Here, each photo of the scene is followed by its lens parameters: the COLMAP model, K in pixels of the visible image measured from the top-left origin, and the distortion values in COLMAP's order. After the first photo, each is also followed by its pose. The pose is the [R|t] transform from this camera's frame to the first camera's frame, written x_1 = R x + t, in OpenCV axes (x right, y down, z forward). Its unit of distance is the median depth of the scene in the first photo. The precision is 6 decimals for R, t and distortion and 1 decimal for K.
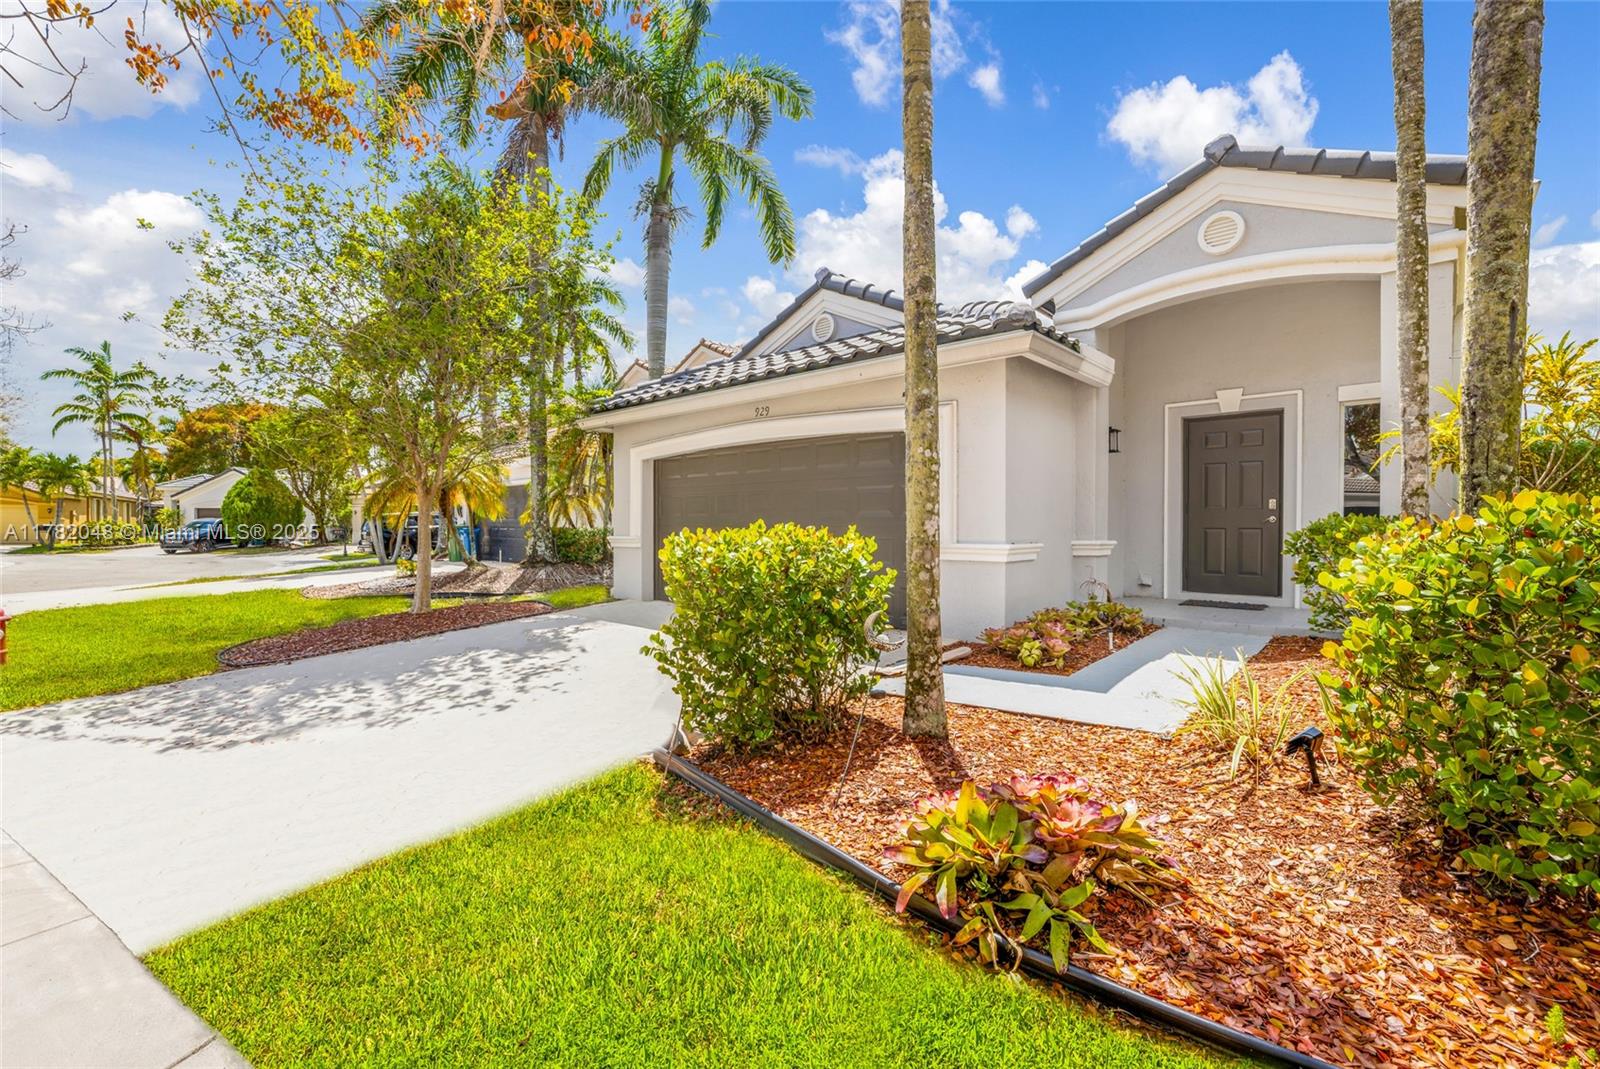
lens RADIAL K [[722.5, 0, 797.0], [0, 722.5, 530.3], [0, 0, 1]] dist [-0.002756, 0.000087]
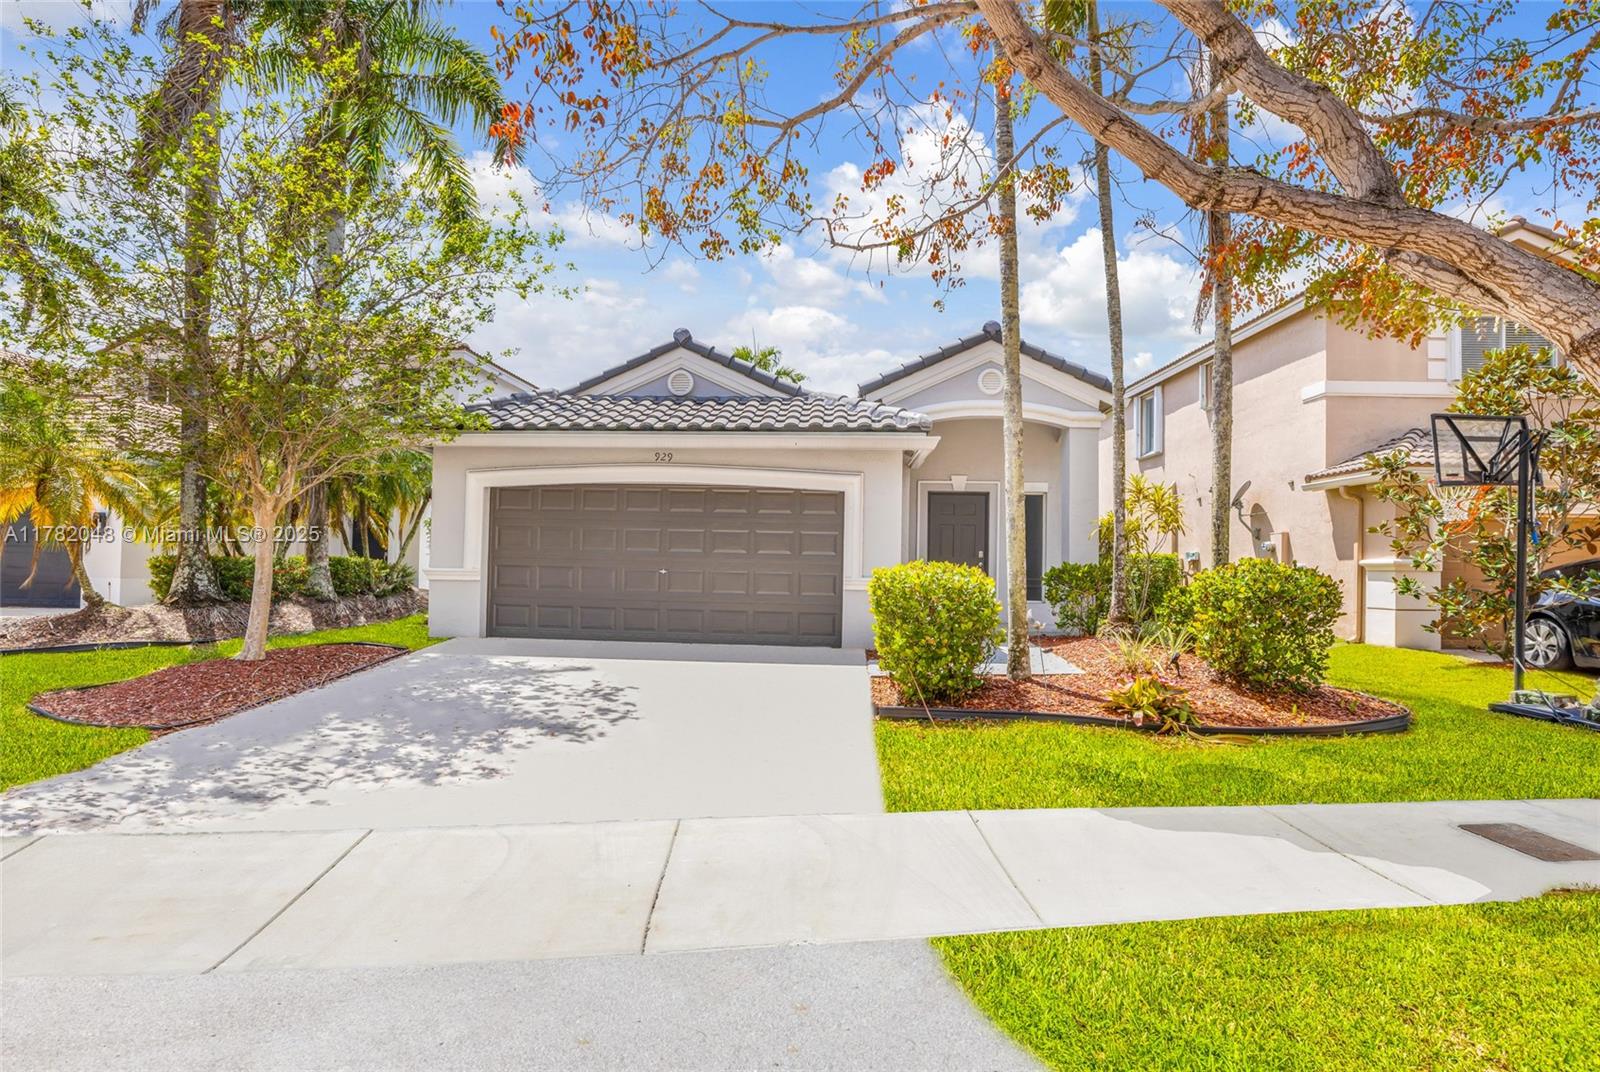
lens RADIAL K [[845.8, 0, 800.0], [0, 845.8, 536.0], [0, 0, 1]] dist [0.000145, -0.000027]
pose [[0.776215, 0.038894, 0.629268, -0.691302], [-0.017110, 0.999027, -0.040643, 0.003381], [-0.630237, 0.020781, 0.776125, -0.123247]]
